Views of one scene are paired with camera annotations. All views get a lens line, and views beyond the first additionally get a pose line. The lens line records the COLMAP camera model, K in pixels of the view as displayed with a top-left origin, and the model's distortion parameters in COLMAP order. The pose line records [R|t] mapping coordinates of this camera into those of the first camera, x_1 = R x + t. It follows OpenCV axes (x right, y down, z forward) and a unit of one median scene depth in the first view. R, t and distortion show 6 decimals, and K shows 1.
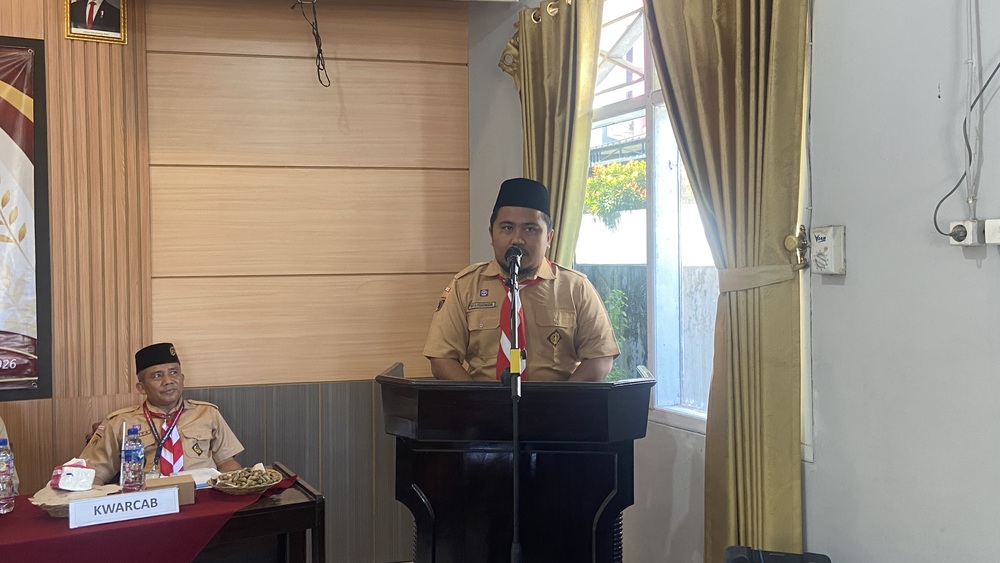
lens RADIAL K [[912.1, 0, 507.2], [0, 912.1, 269.3], [0, 0, 1]] dist [0.059942, 0.000000]
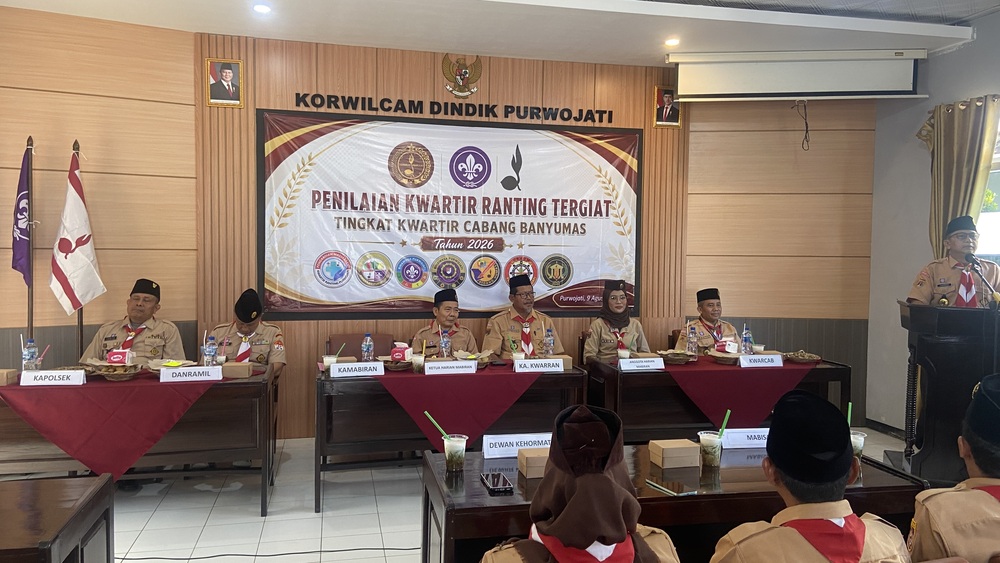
lens RADIAL K [[751.1, 0, 501.1], [0, 751.1, 276.0], [0, 0, 1]] dist [0.127445, -0.165996]
pose [[0.965613, 0.029996, -0.258246, -0.375259], [-0.023022, 0.999285, 0.029986, 0.014595], [0.258961, -0.023009, 0.965614, -0.592111]]
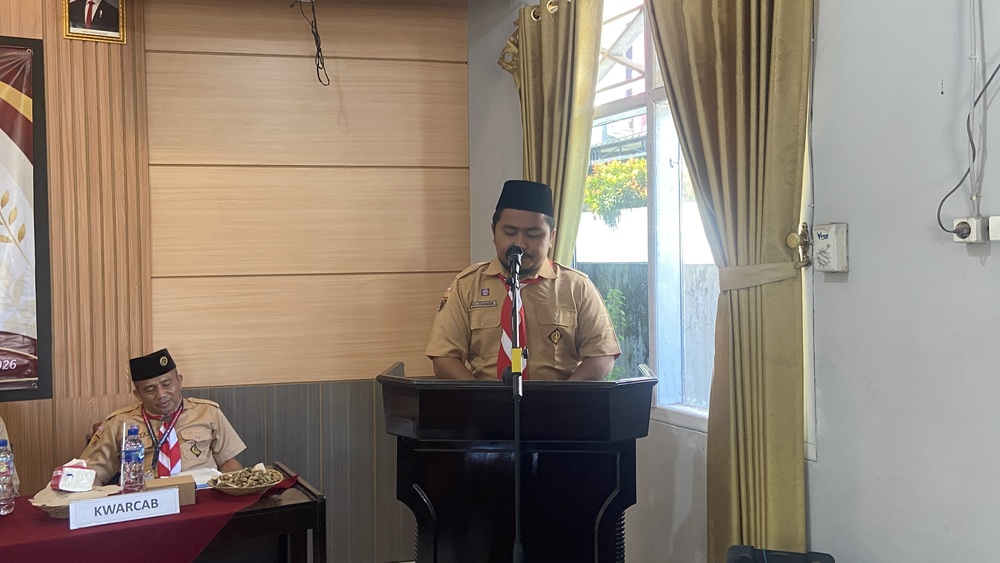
lens RADIAL K [[912.1, 0, 505.5], [0, 912.1, 268.8], [0, 0, 1]] dist [0.059942, 0.000000]
pose [[0.999992, -0.003588, -0.001946, -0.000497], [0.003590, 0.999993, 0.001101, -0.000248], [0.001942, -0.001108, 0.999998, 0.002833]]
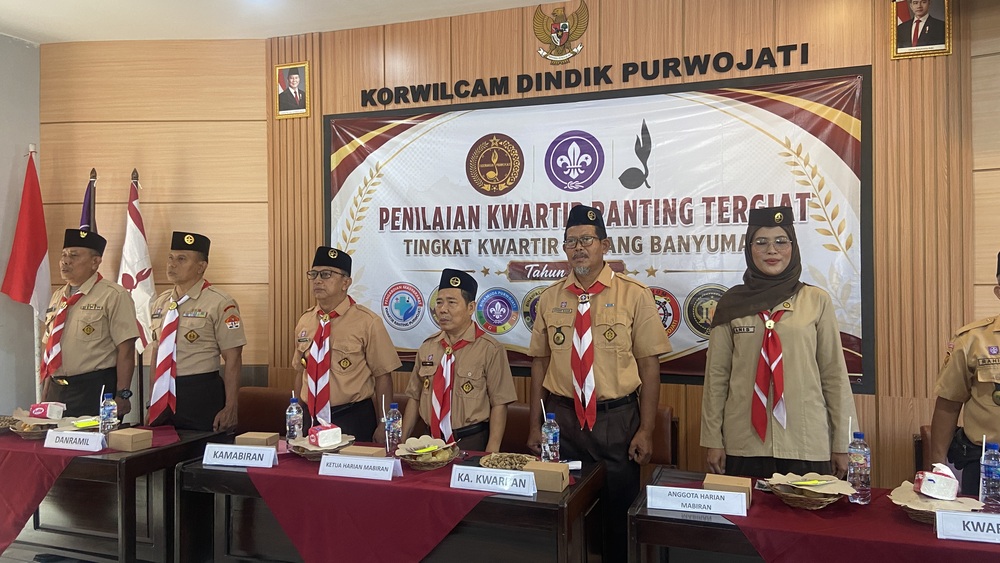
lens RADIAL K [[751.1, 0, 503.7], [0, 751.1, 268.9], [0, 0, 1]] dist [0.127445, -0.165996]
pose [[0.667733, -0.001269, -0.744400, -0.117250], [-0.010994, 0.999873, -0.011566, 0.007615], [0.744320, 0.015906, 0.667634, 0.080144]]
